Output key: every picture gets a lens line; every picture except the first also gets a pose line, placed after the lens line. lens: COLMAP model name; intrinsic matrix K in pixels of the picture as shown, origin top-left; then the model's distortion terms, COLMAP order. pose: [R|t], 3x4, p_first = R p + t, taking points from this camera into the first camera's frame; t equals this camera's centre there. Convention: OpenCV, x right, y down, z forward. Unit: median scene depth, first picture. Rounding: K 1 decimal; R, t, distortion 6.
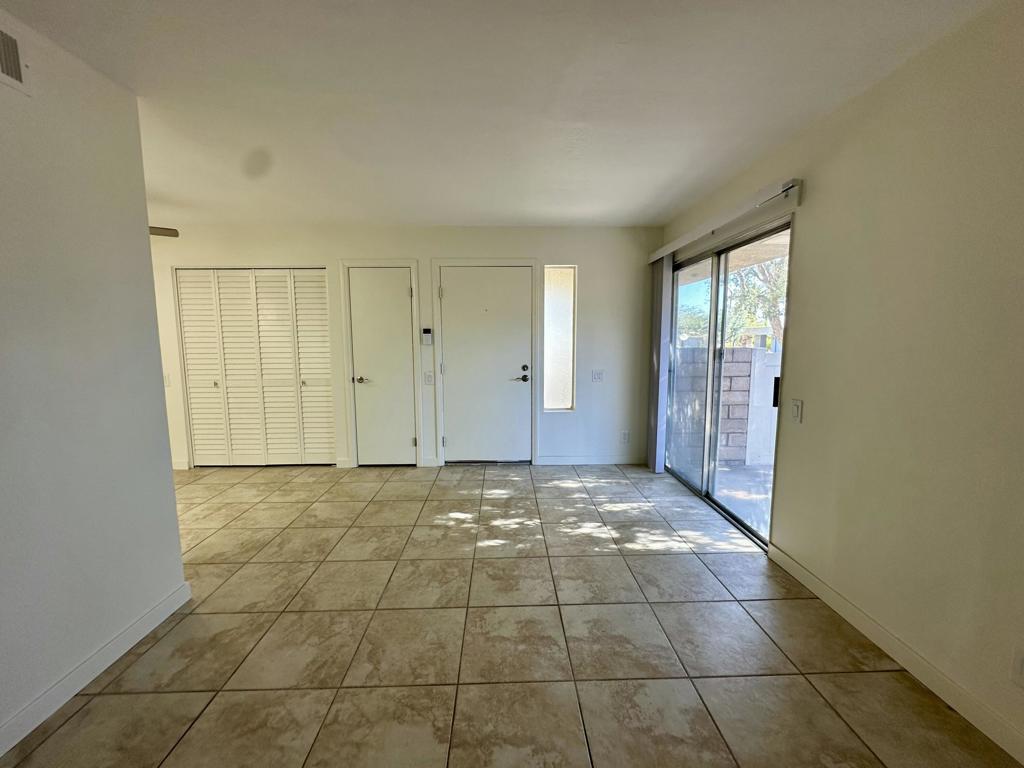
lens RADIAL K [[410.5, 0, 513.5], [0, 410.5, 383.5], [0, 0, 1]] dist [-0.002651, 0.001208]
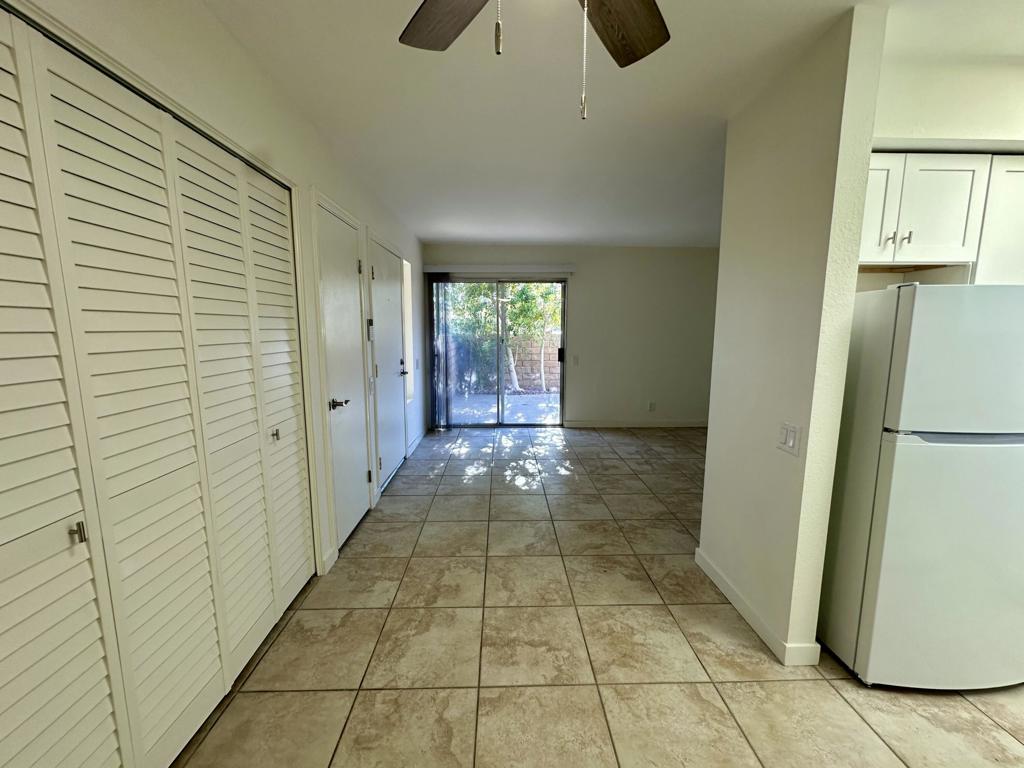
lens RADIAL K [[410.5, 0, 512.9], [0, 410.5, 382.2], [0, 0, 1]] dist [-0.002651, 0.001208]
pose [[-0.004807, -0.131306, 0.991330, -1.259458], [0.105996, 0.985690, 0.131072, -0.118738], [-0.994355, 0.105707, 0.009180, 0.979647]]
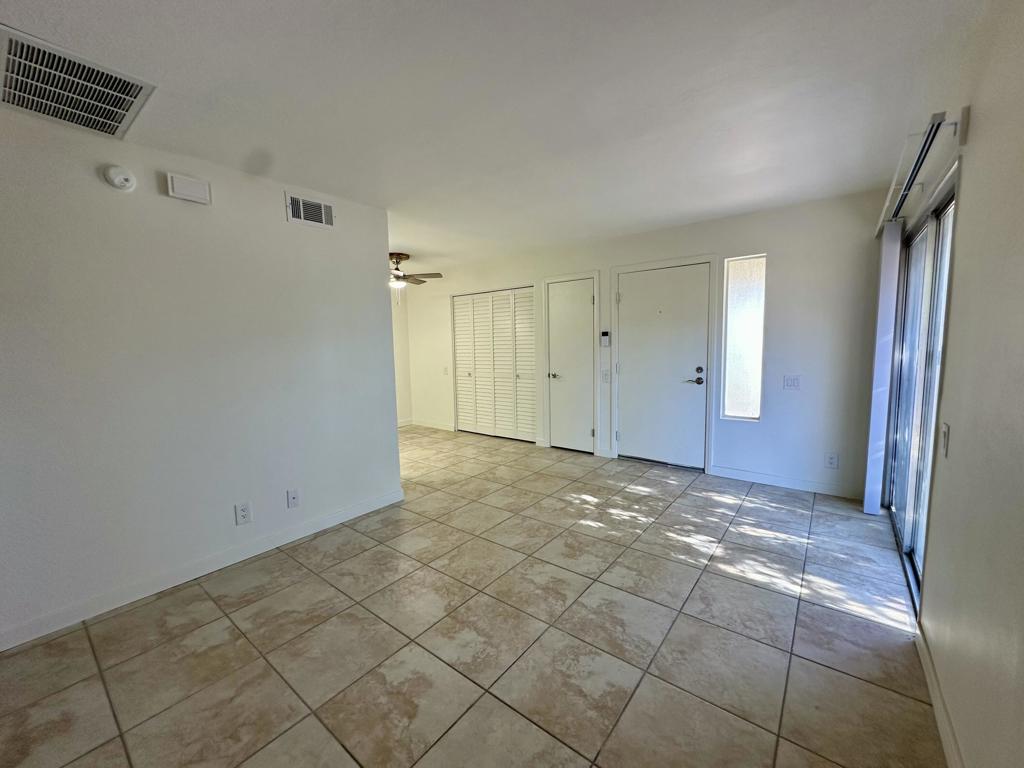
lens RADIAL K [[410.5, 0, 512.3], [0, 410.5, 384.8], [0, 0, 1]] dist [-0.002651, 0.001208]
pose [[0.767038, 0.055062, -0.639234, 0.408374], [-0.052108, 0.998366, 0.023471, -0.005014], [0.639482, 0.015306, 0.768654, -0.009846]]
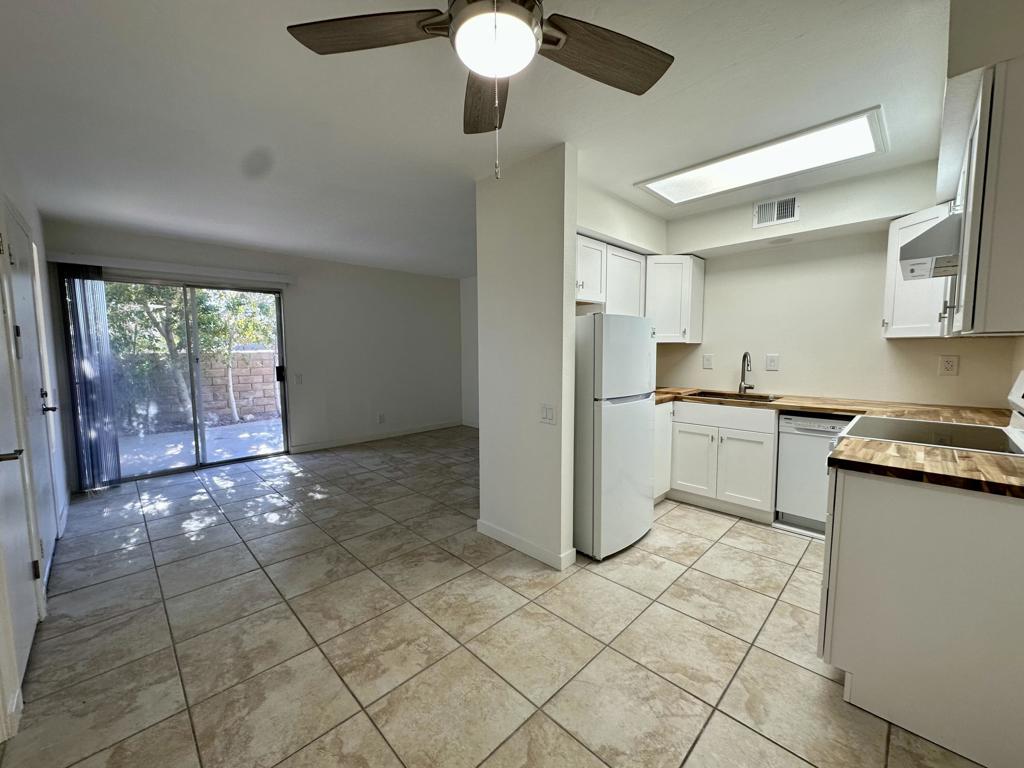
lens RADIAL K [[410.5, 0, 513.6], [0, 410.5, 382.1], [0, 0, 1]] dist [-0.002651, 0.001208]
pose [[-0.687932, -0.060087, 0.723284, -1.255884], [0.082141, 0.983718, 0.159848, -0.128004], [-0.721112, 0.169376, -0.671795, 1.196335]]
